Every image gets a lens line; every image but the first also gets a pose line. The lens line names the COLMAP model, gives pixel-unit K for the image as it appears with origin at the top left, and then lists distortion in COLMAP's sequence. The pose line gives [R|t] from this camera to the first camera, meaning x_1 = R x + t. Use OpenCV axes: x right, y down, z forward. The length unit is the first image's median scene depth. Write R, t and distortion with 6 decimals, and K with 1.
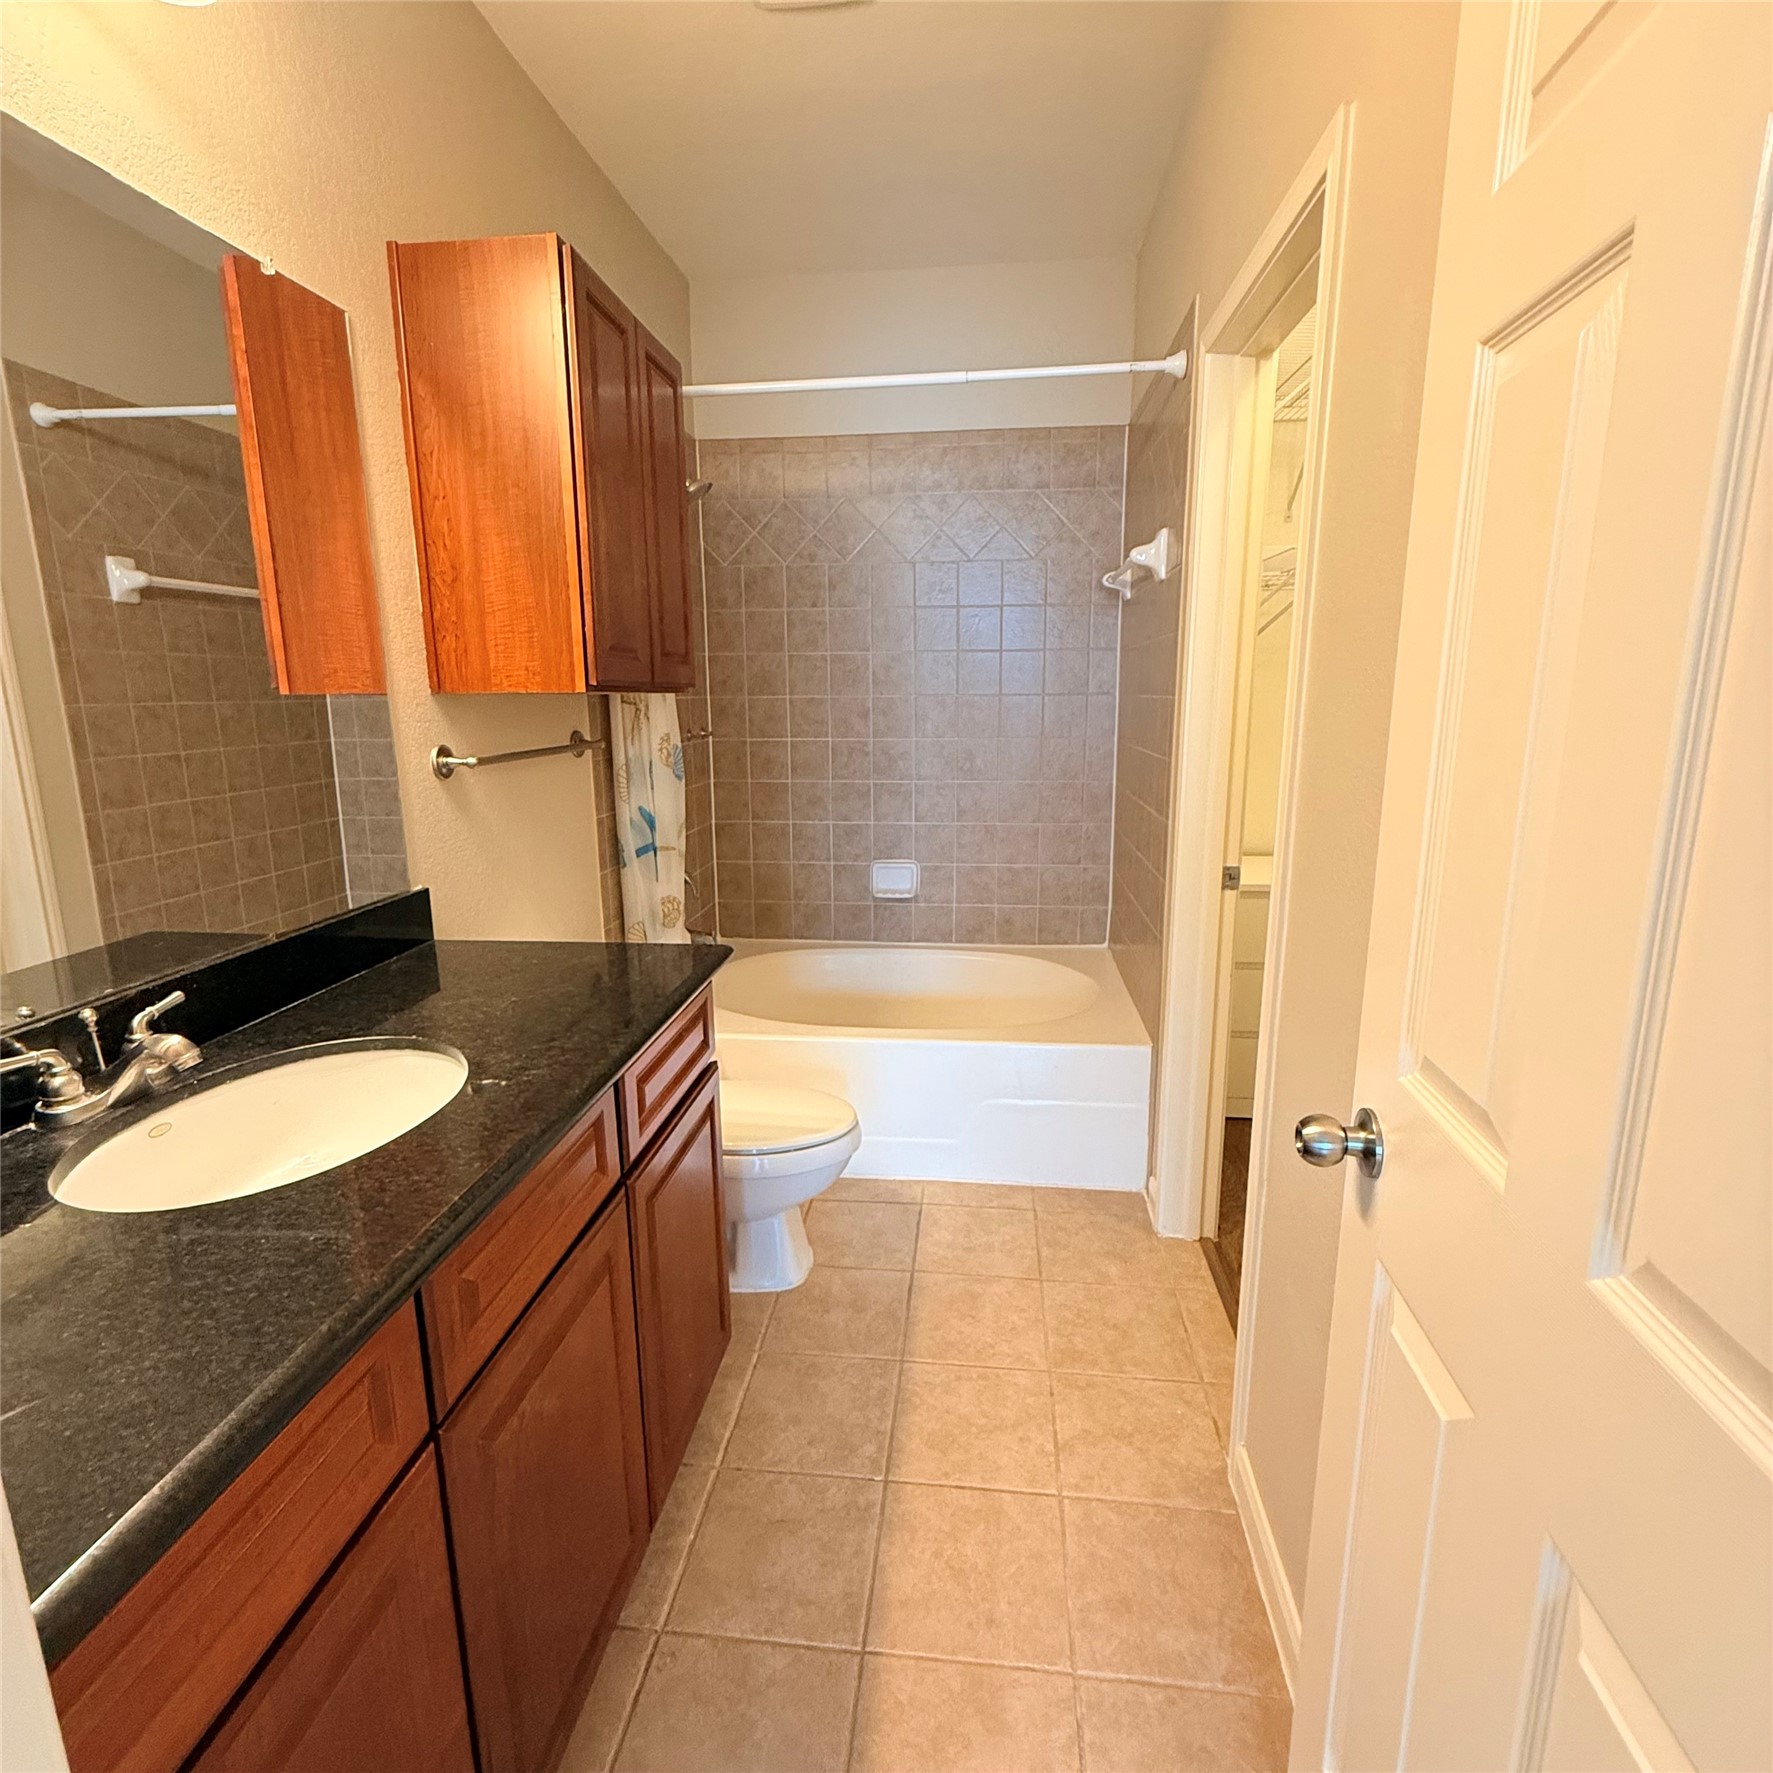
lens RADIAL K [[940.0, 0, 884.4], [0, 940.0, 883.8], [0, 0, 1]] dist [0.003442, -0.001326]
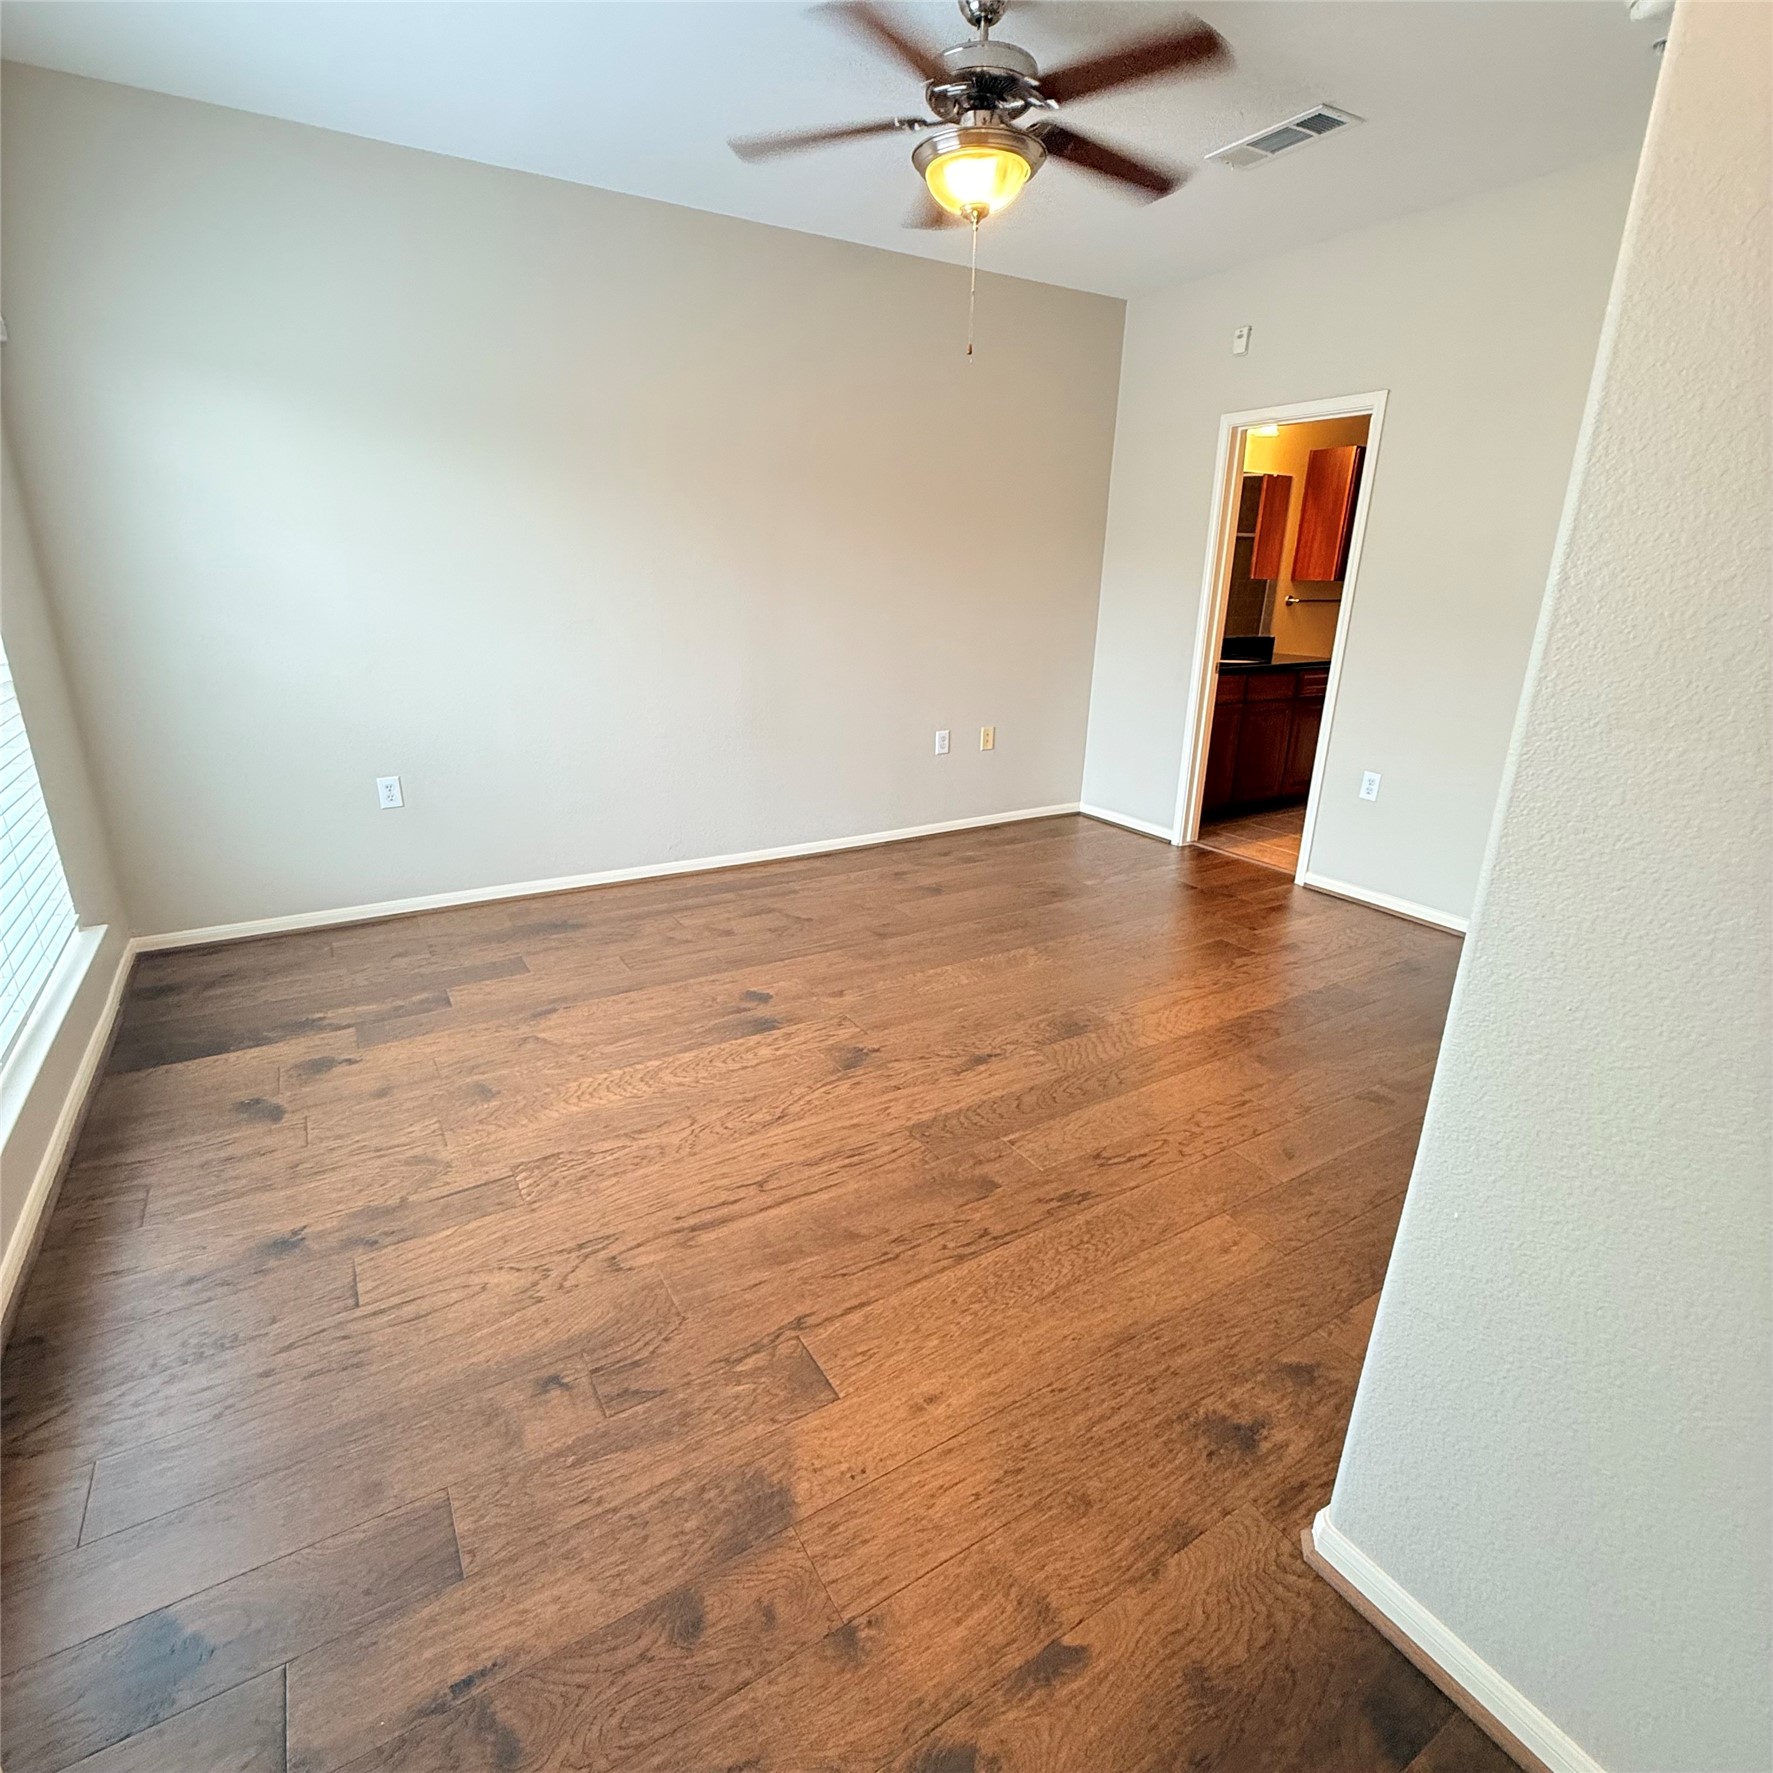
lens RADIAL K [[940.0, 0, 884.4], [0, 940.0, 883.8], [0, 0, 1]] dist [0.003442, -0.001326]
pose [[0.611409, 0.271274, -0.743363, 1.456563], [-0.180859, 0.962443, 0.202467, 0.436470], [0.770369, 0.010654, 0.637509, -2.305822]]
